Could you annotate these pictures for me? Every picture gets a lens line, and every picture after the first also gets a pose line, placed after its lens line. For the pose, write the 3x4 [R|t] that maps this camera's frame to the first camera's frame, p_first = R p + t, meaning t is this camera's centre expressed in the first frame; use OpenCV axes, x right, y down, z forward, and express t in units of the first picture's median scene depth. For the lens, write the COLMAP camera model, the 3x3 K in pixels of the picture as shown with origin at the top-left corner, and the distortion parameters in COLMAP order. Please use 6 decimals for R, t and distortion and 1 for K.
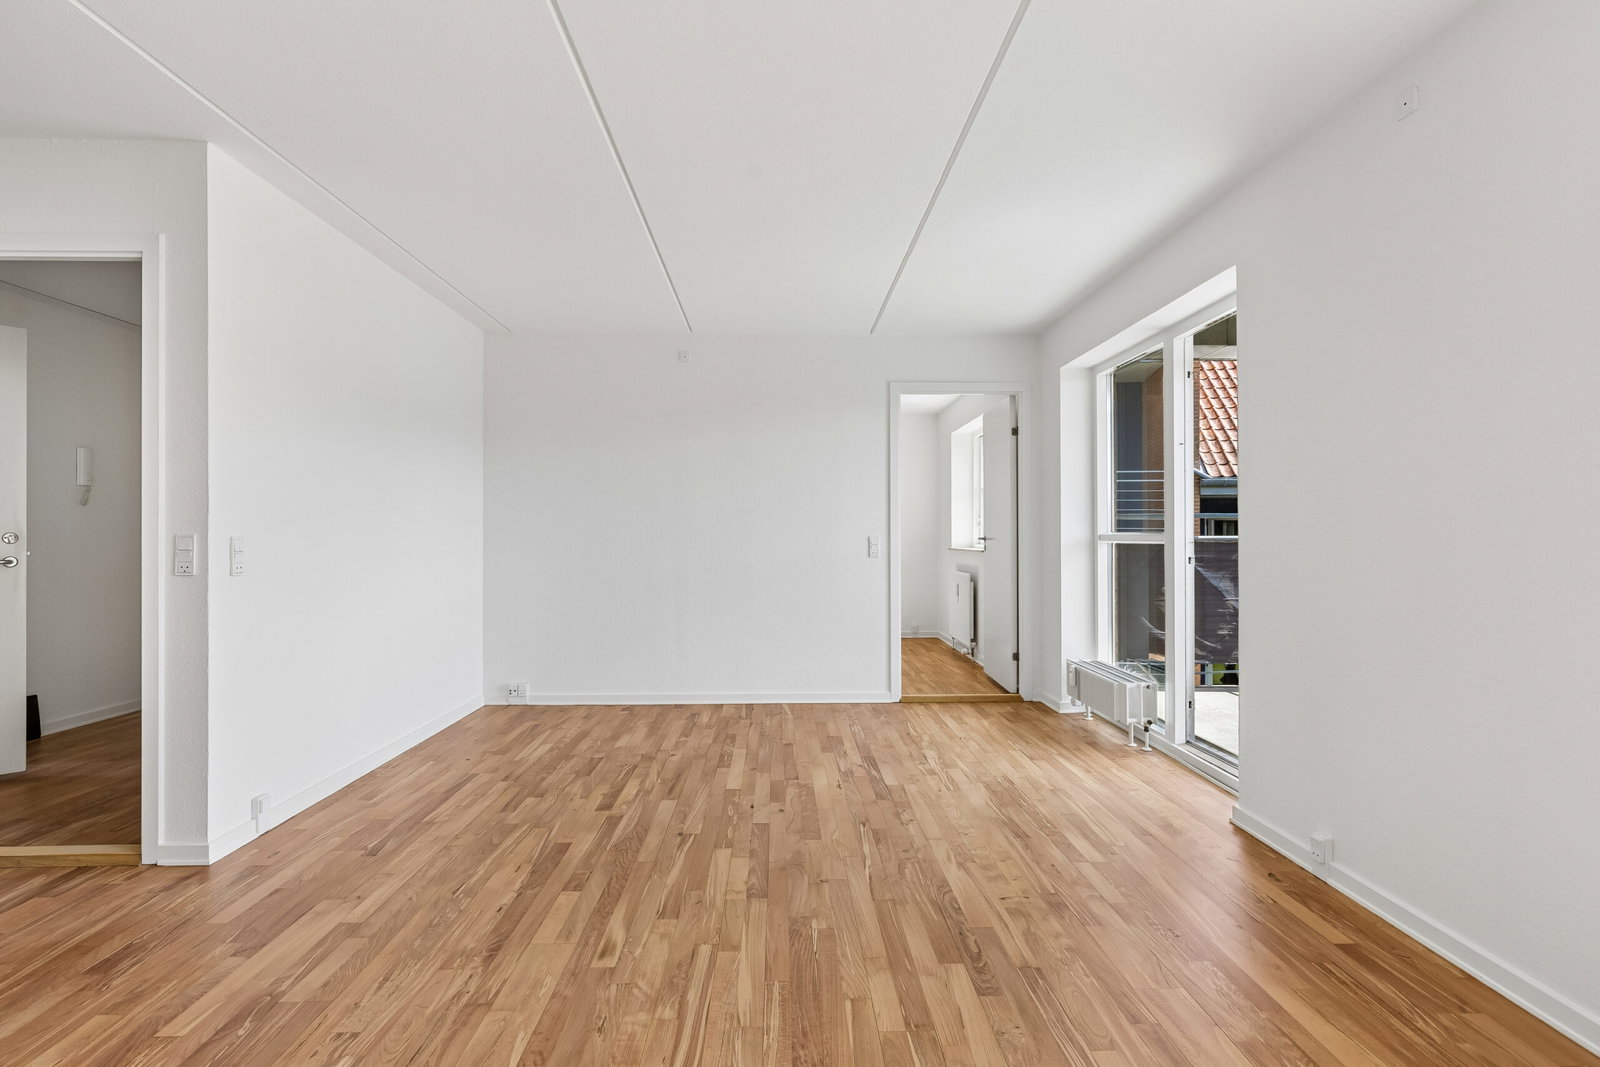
lens RADIAL K [[756.9, 0, 792.2], [0, 756.9, 528.0], [0, 0, 1]] dist [0.001632, -0.000219]
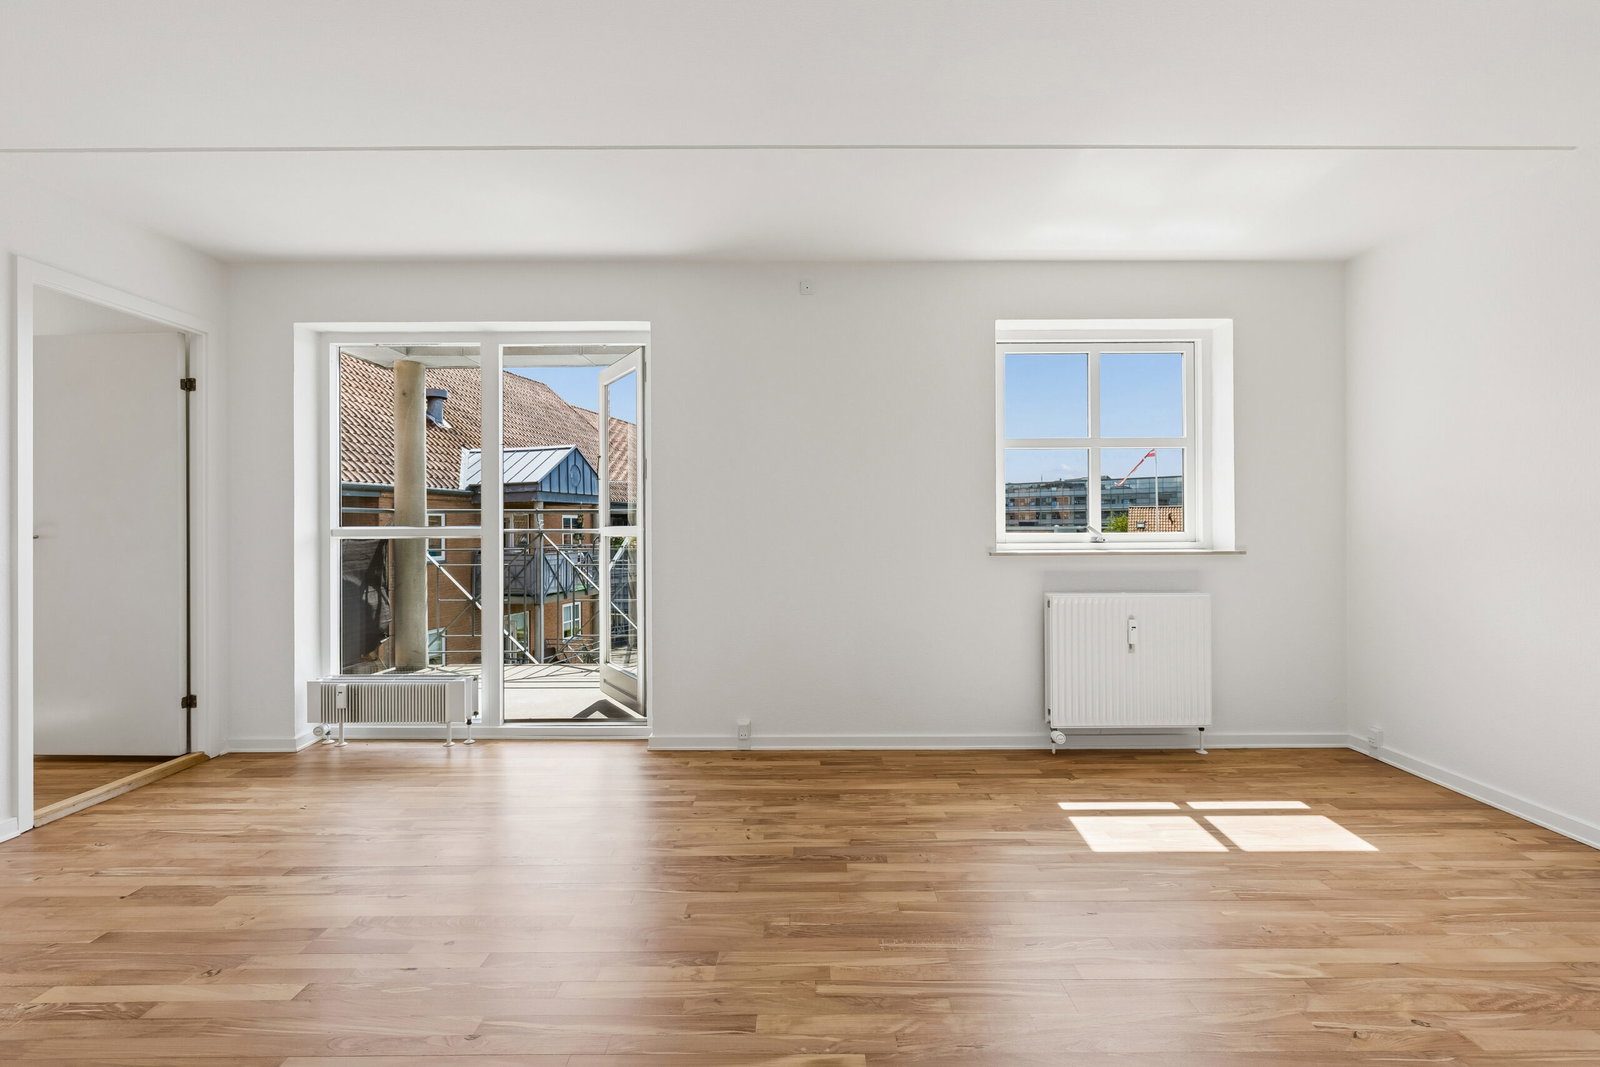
lens RADIAL K [[756.9, 0, 808.5], [0, 756.9, 527.0], [0, 0, 1]] dist [0.001632, -0.000219]
pose [[0.013256, 0.000660, 0.999912, -1.000807], [-0.004965, 0.999987, -0.000594, 0.007706], [-0.999900, -0.004957, 0.013259, 0.996907]]
